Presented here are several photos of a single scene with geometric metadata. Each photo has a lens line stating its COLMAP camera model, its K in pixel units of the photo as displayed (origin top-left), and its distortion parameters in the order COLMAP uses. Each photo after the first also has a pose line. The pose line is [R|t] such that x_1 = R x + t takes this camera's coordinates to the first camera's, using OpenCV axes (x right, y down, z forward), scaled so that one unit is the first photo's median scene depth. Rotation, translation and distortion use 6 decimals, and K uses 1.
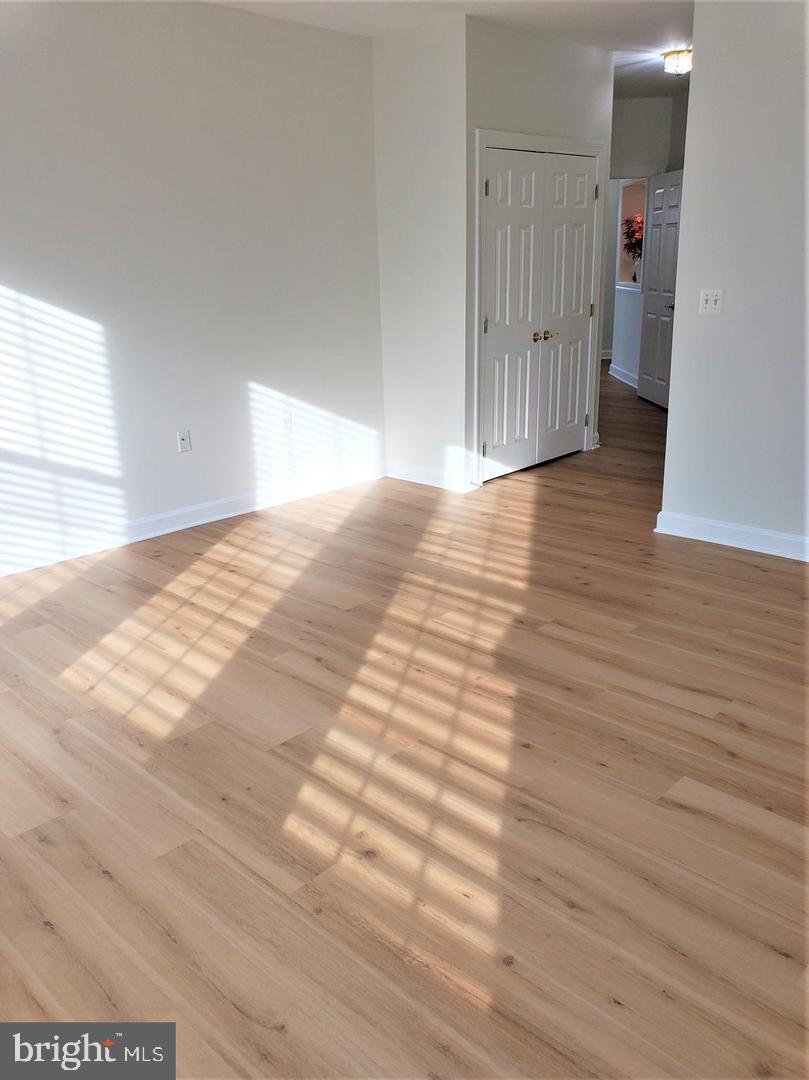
lens RADIAL K [[839.4, 0, 404.5], [0, 839.4, 540.0], [0, 0, 1]] dist [0.145654, -0.373872]
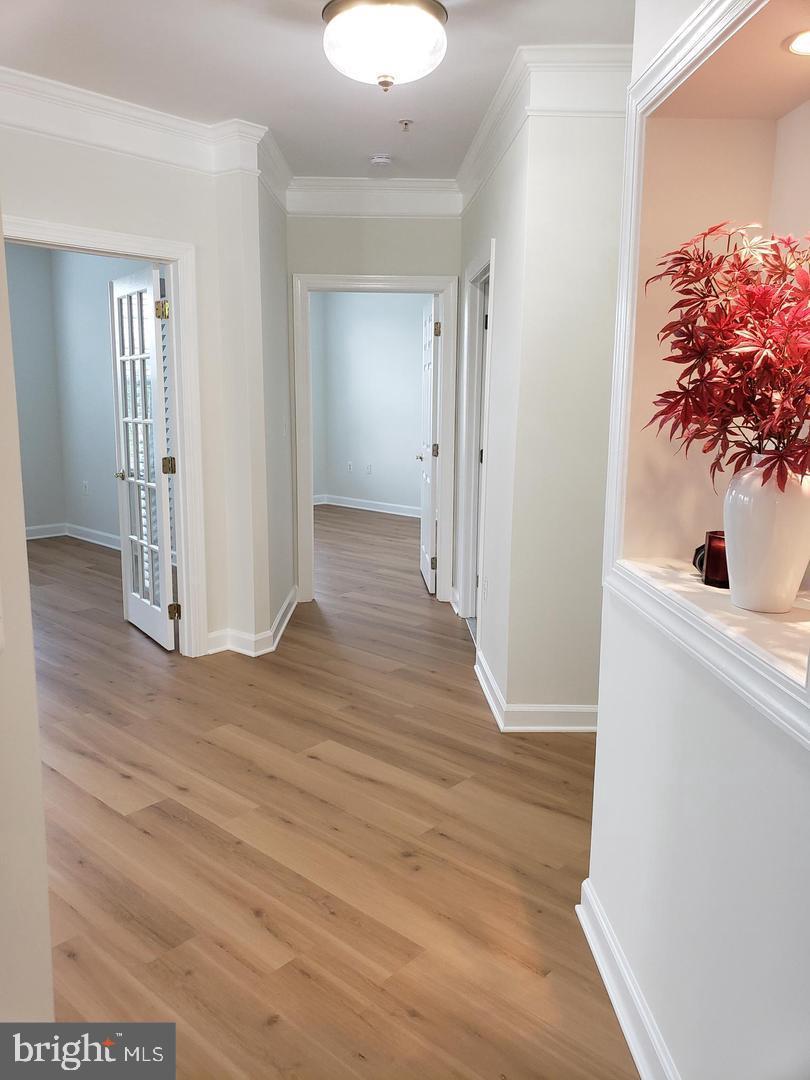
lens RADIAL K [[851.0, 0, 405.0], [0, 851.0, 540.0], [0, 0, 1]] dist [0.144030, -0.244997]
pose [[0.998734, 0.031254, 0.039407, 0.278095], [-0.025442, 0.989796, -0.140201, -0.405690], [-0.043386, 0.139021, 0.989339, 1.158440]]
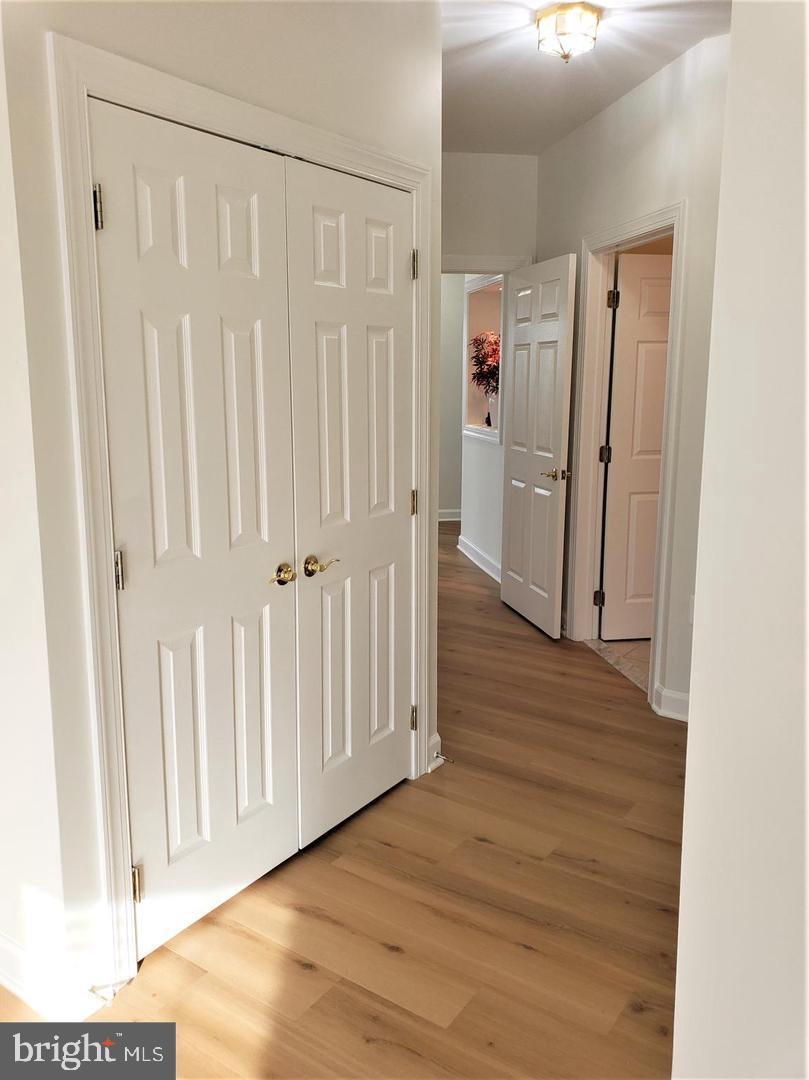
lens RADIAL K [[851.0, 0, 404.5], [0, 851.0, 540.0], [0, 0, 1]] dist [0.144030, -0.244997]
pose [[0.986255, -0.001866, 0.165221, 0.123744], [0.024440, 0.990585, -0.134703, -0.169160], [-0.163414, 0.136890, 0.977014, 0.486897]]
